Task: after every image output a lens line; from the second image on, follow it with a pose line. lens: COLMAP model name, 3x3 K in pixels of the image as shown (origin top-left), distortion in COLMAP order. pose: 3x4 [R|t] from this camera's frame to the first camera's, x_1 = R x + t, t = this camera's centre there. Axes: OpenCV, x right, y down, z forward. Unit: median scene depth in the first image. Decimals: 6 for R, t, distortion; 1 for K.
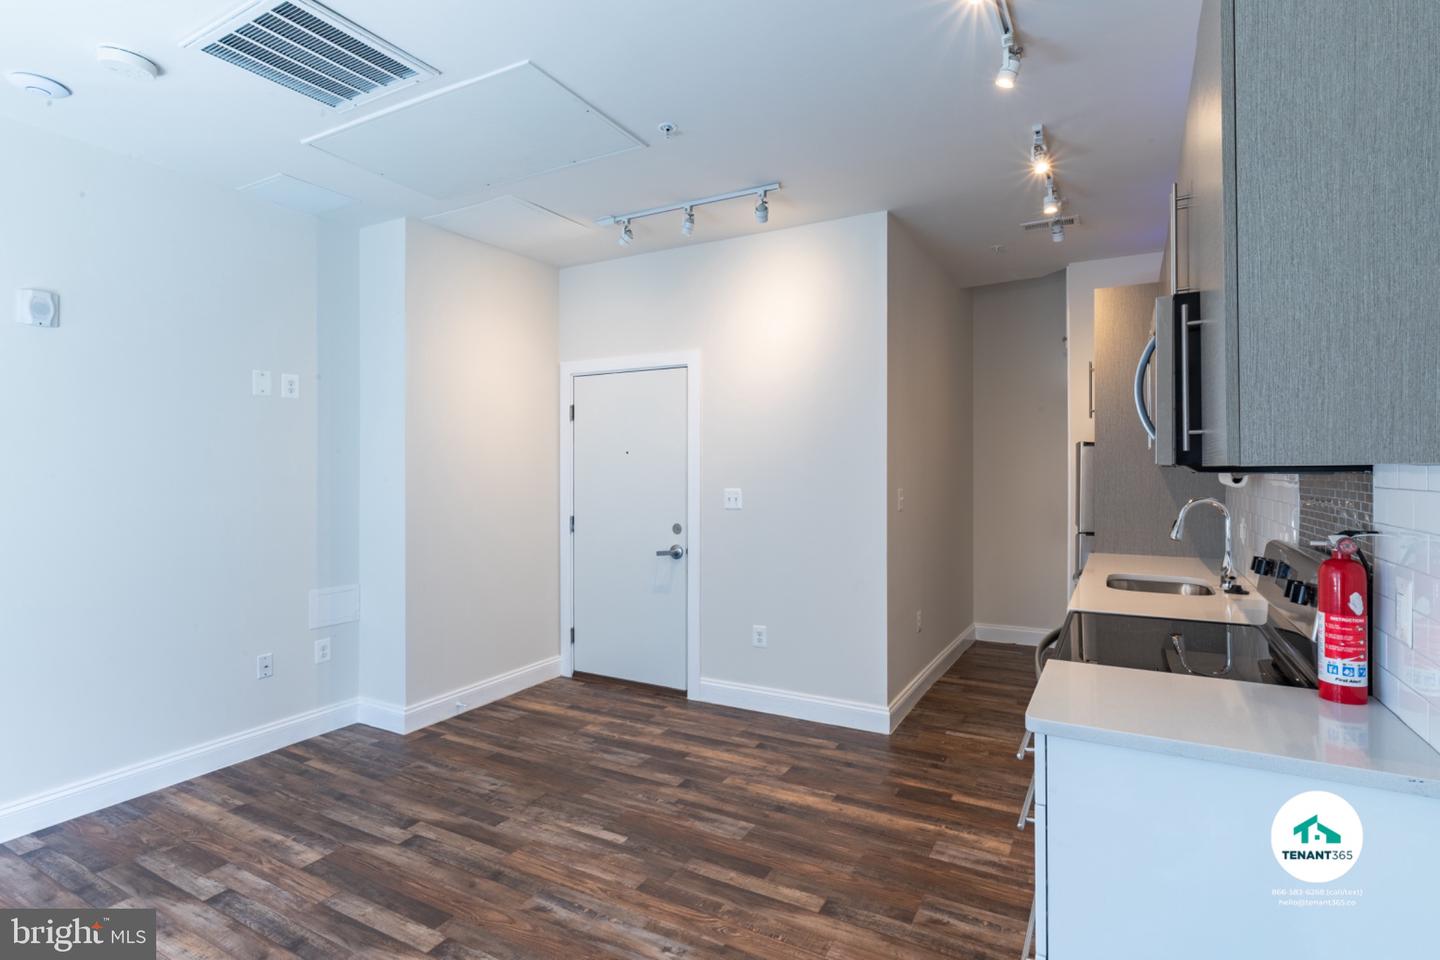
lens RADIAL K [[708.2, 0, 724.5], [0, 708.2, 482.6], [0, 0, 1]] dist [-0.000703, 0.000216]
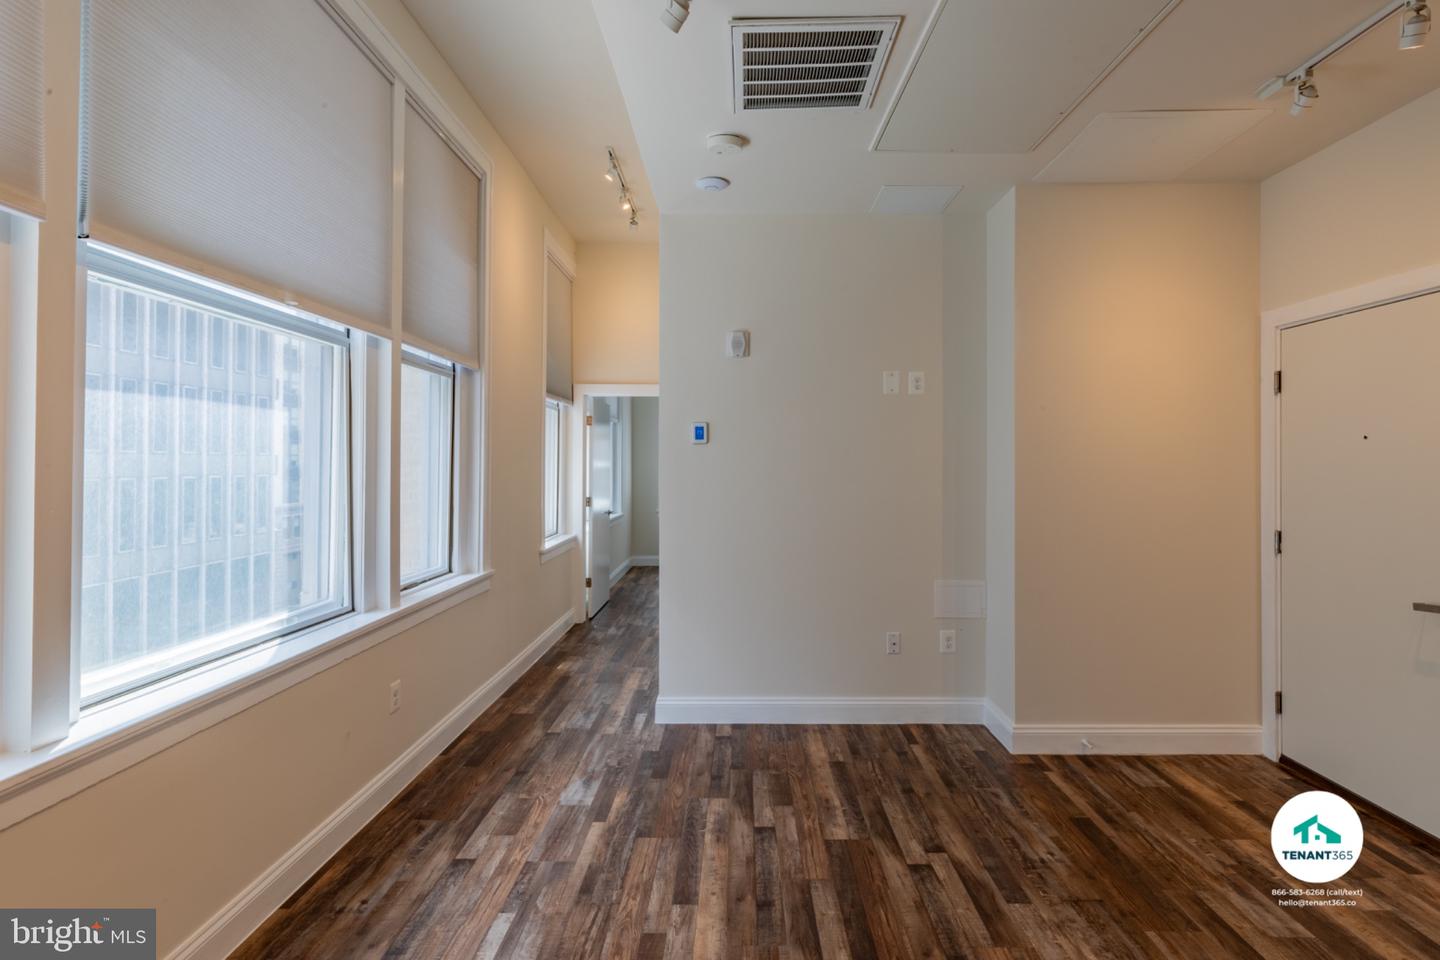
lens RADIAL K [[708.5, 0, 729.9], [0, 708.5, 465.8], [0, 0, 1]] dist [-0.000147, 0.000501]
pose [[0.476835, 0.008152, -0.878955, 0.208615], [-0.020297, 0.999792, -0.001739, -0.006449], [0.878758, 0.018669, 0.476901, 0.290989]]
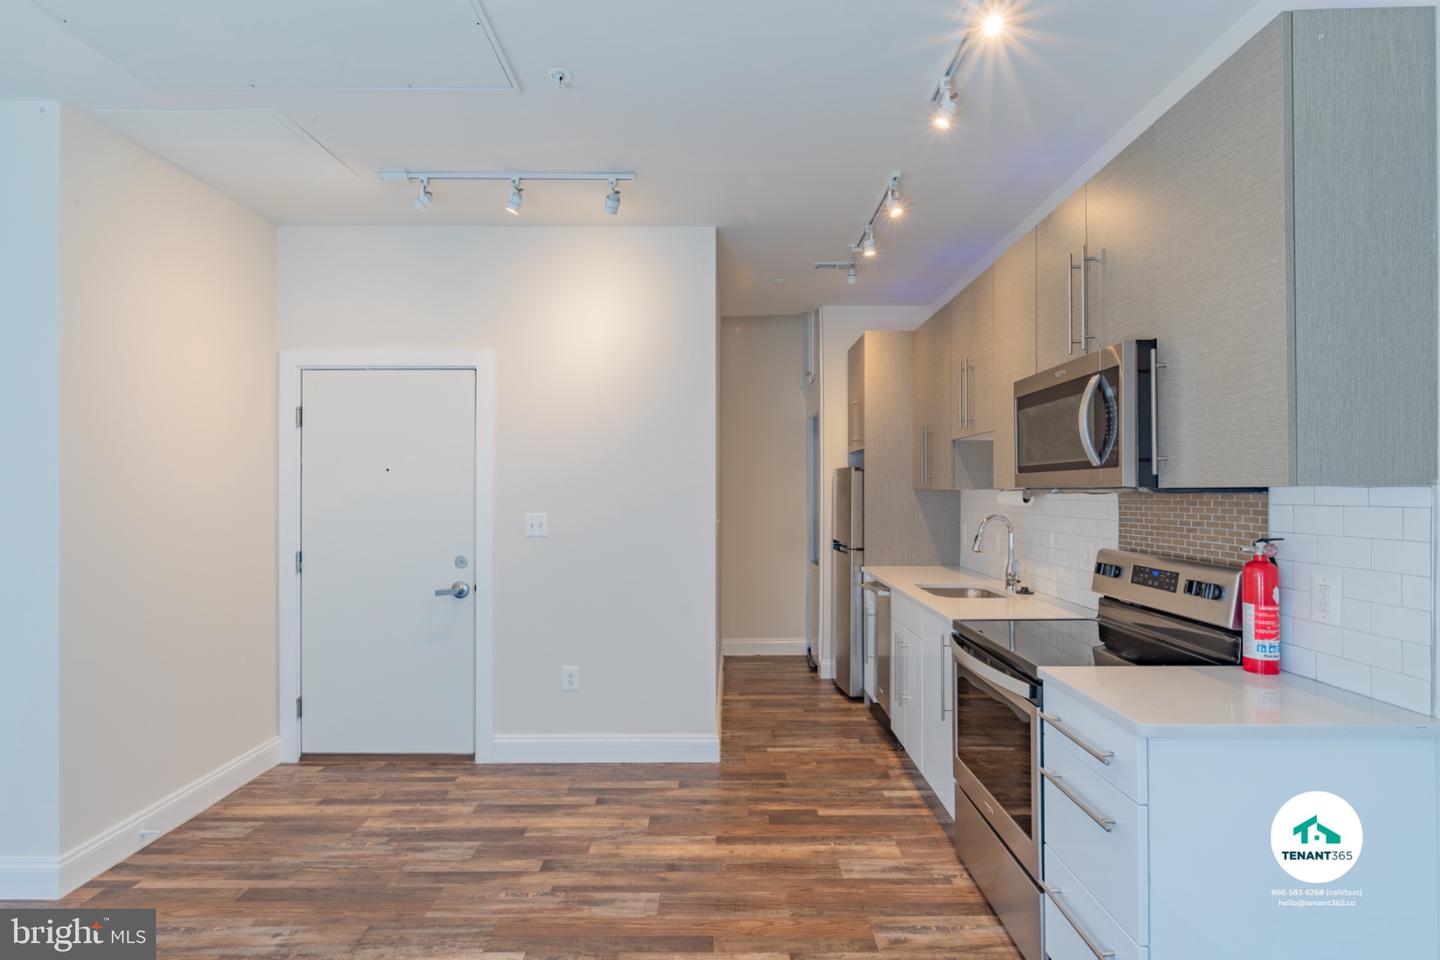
lens RADIAL K [[706.4, 0, 717.9], [0, 706.4, 503.2], [0, 0, 1]] dist [-0.001565, 0.000228]
pose [[0.875942, -0.006180, 0.482377, -0.281768], [0.007786, 0.999969, -0.001329, -0.000789], [-0.482354, 0.004920, 0.875963, 0.170997]]
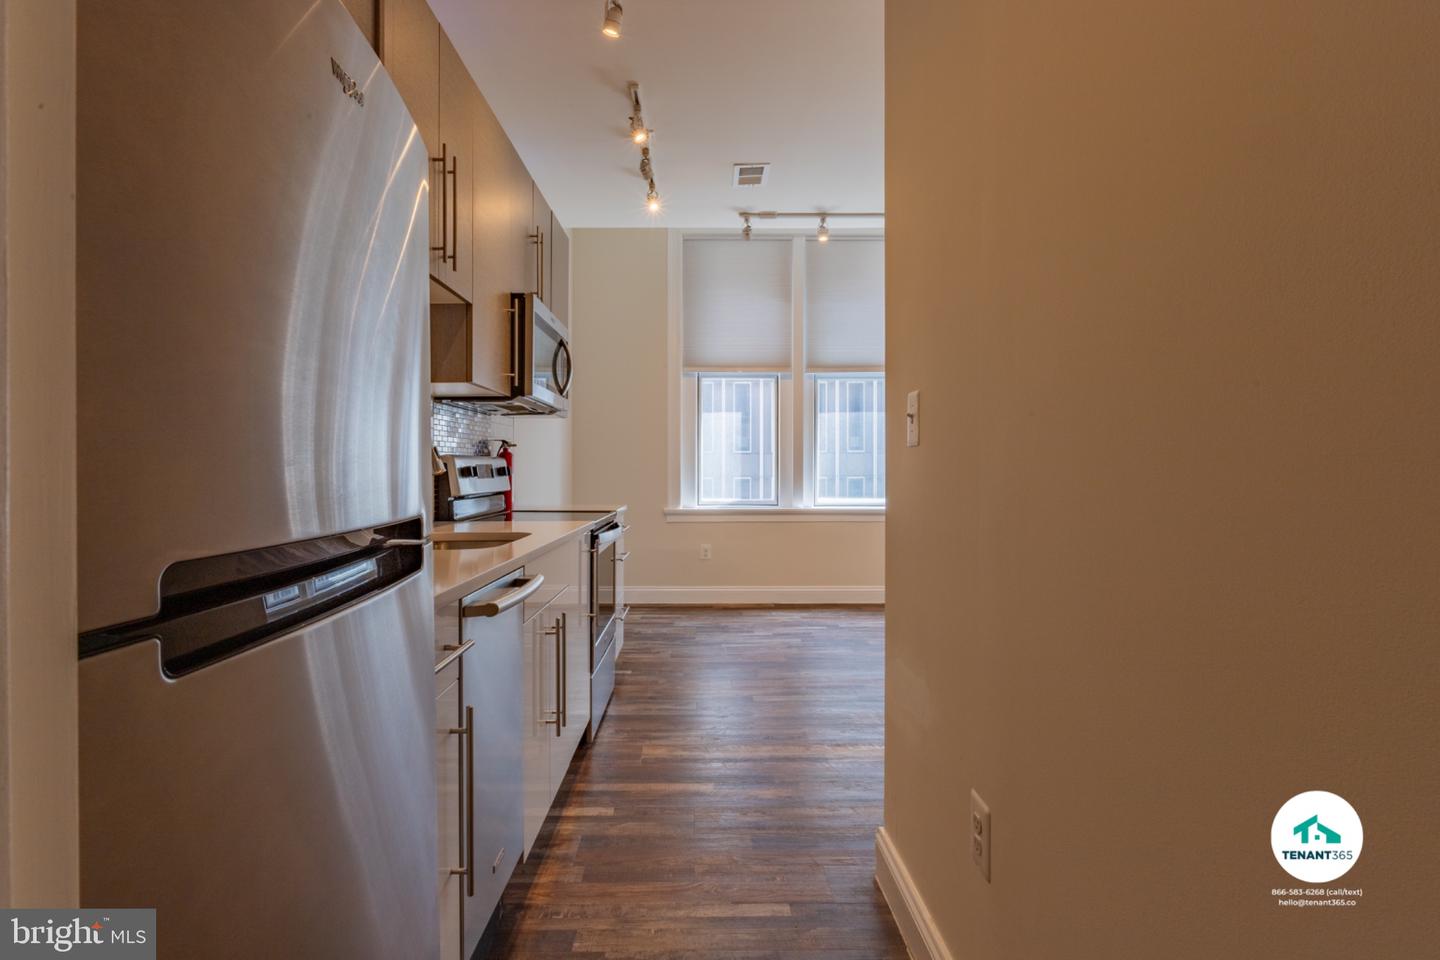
lens RADIAL K [[702.9, 0, 726.7], [0, 702.9, 475.0], [0, 0, 1]] dist [-0.000835, 0.000567]
pose [[-0.853702, 0.010667, -0.520653, 0.705491], [-0.003840, 0.999634, 0.026776, 0.058467], [0.520748, 0.024859, -0.853349, 1.639310]]
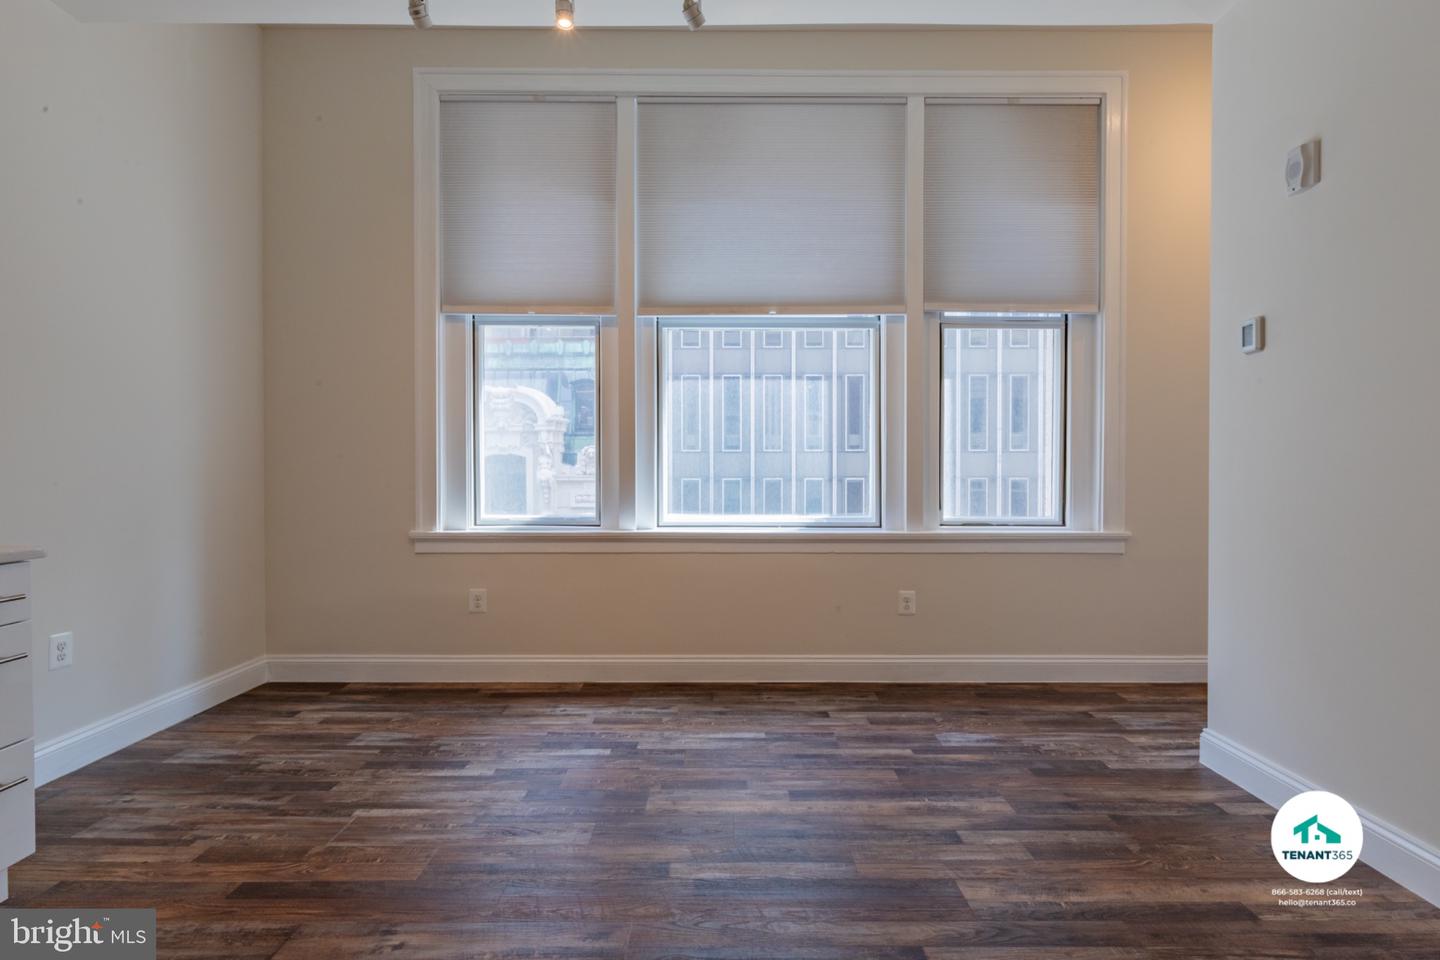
lens RADIAL K [[702.9, 0, 726.7], [0, 702.9, 475.0], [0, 0, 1]] dist [-0.000835, 0.000567]
pose [[-0.869571, 0.010507, -0.493697, -0.012295], [-0.002882, 0.999649, 0.026351, 0.071673], [0.493800, 0.024337, -0.869235, 1.234858]]
